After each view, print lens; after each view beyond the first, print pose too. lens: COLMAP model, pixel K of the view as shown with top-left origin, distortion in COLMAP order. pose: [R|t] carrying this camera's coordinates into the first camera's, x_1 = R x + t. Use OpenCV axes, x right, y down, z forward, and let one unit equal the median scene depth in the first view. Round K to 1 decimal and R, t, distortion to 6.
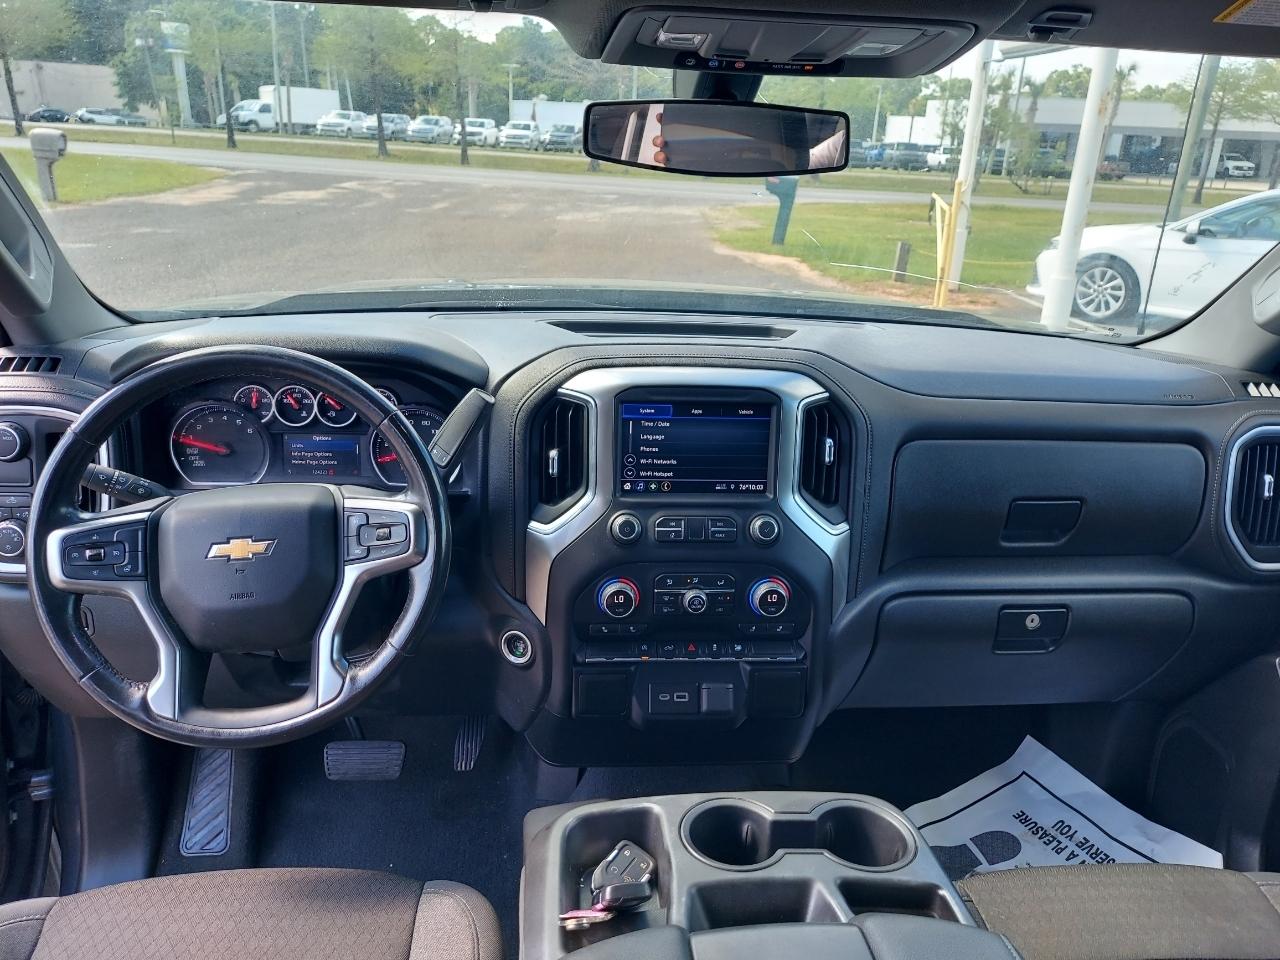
lens RADIAL K [[923.3, 0, 643.2], [0, 923.3, 460.8], [0, 0, 1]] dist [0.074508, -0.087129]
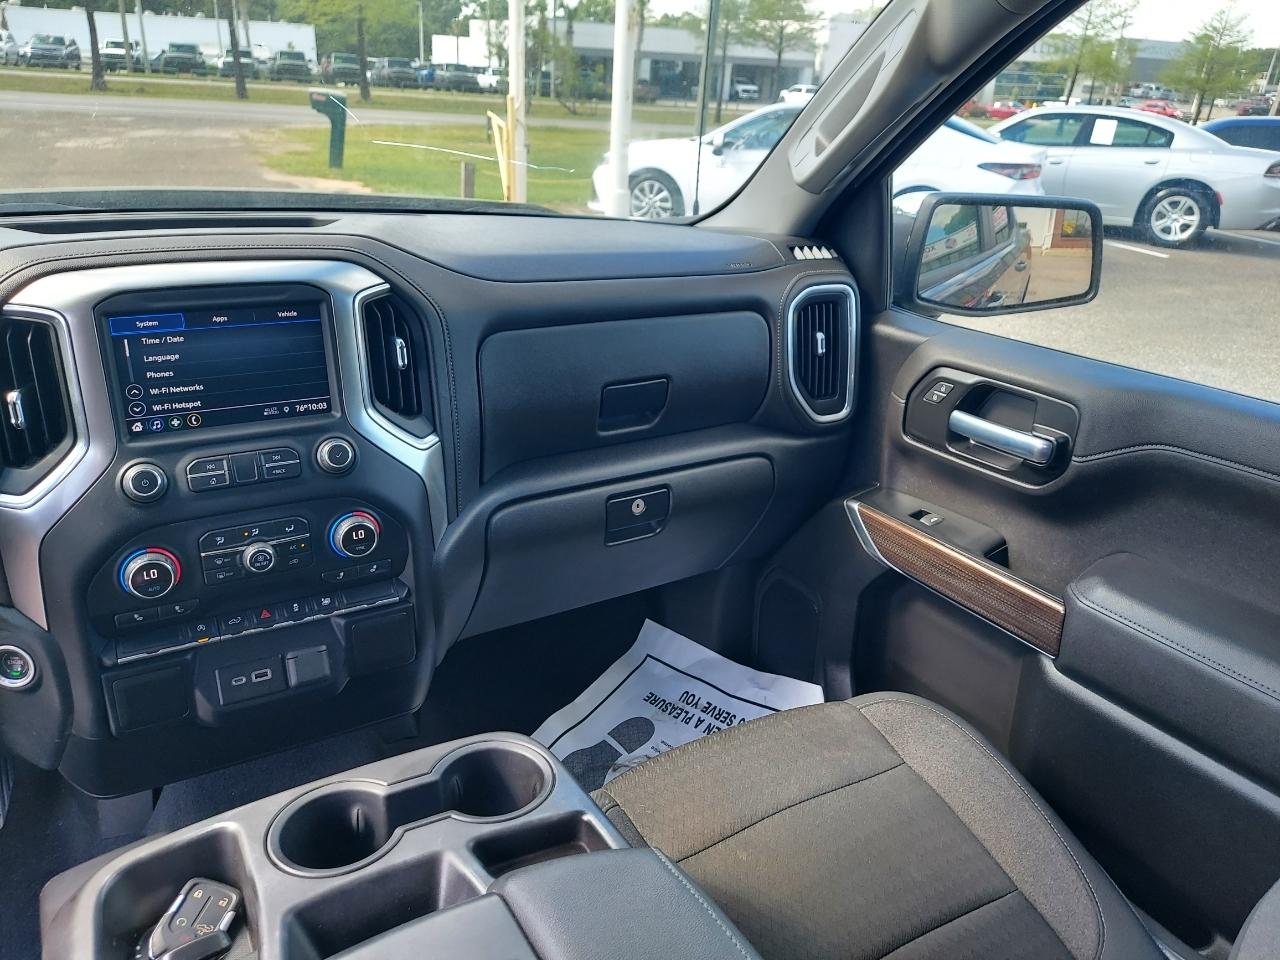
lens RADIAL K [[923.3, 0, 642.8], [0, 923.3, 465.0], [0, 0, 1]] dist [0.074508, -0.087129]
pose [[0.903519, -0.158877, 0.398010, 0.043487], [0.128087, 0.986402, 0.102981, 0.029870], [-0.408959, -0.042066, 0.911583, 0.119178]]
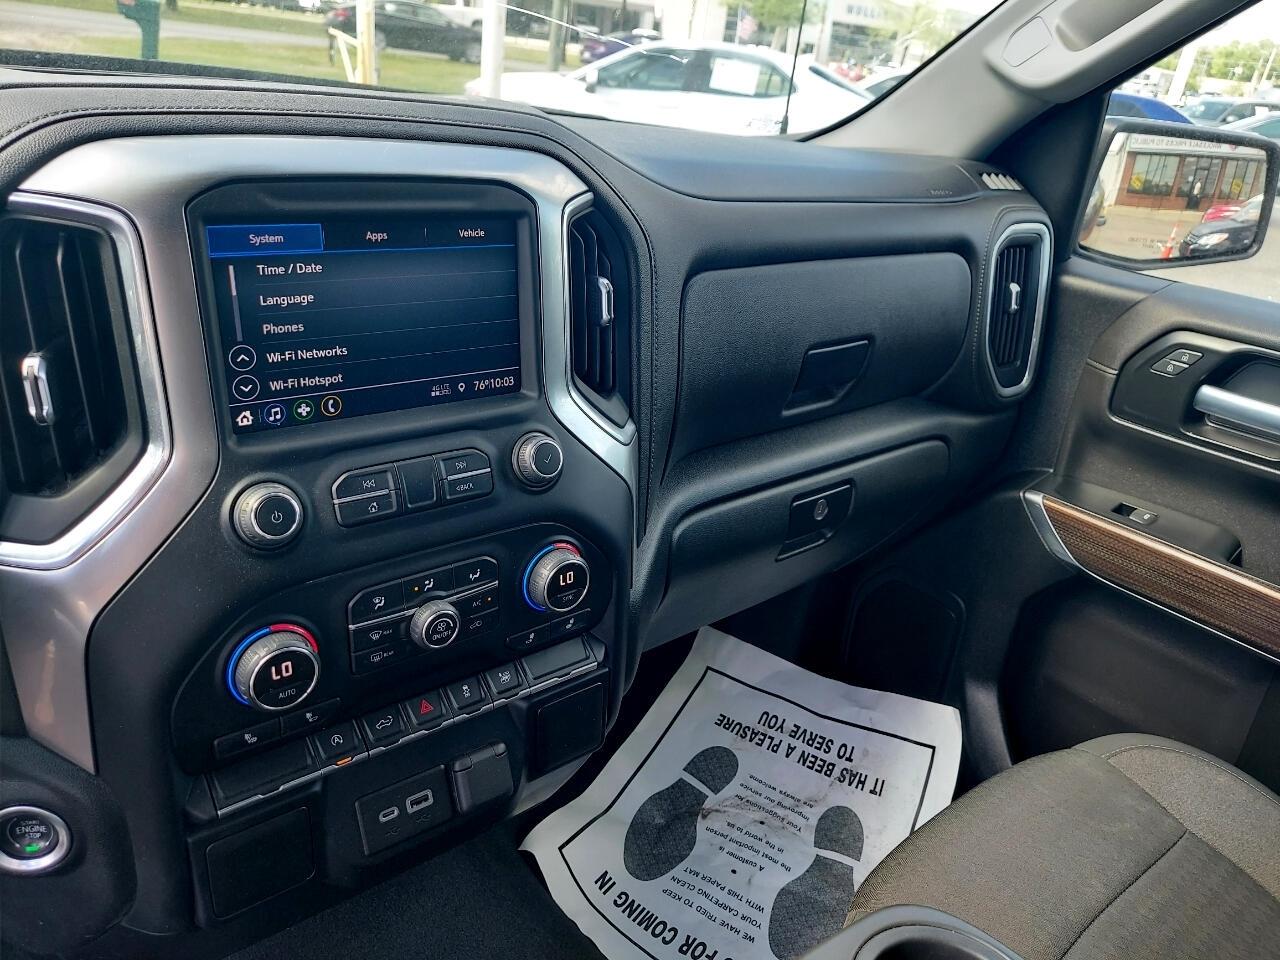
lens RADIAL K [[923.3, 0, 632.8], [0, 923.3, 471.1], [0, 0, 1]] dist [0.074508, -0.087129]
pose [[0.824547, -0.188704, 0.533398, -0.099089], [0.107377, 0.977800, 0.179936, -0.007793], [-0.555511, -0.091091, 0.826504, 0.487252]]
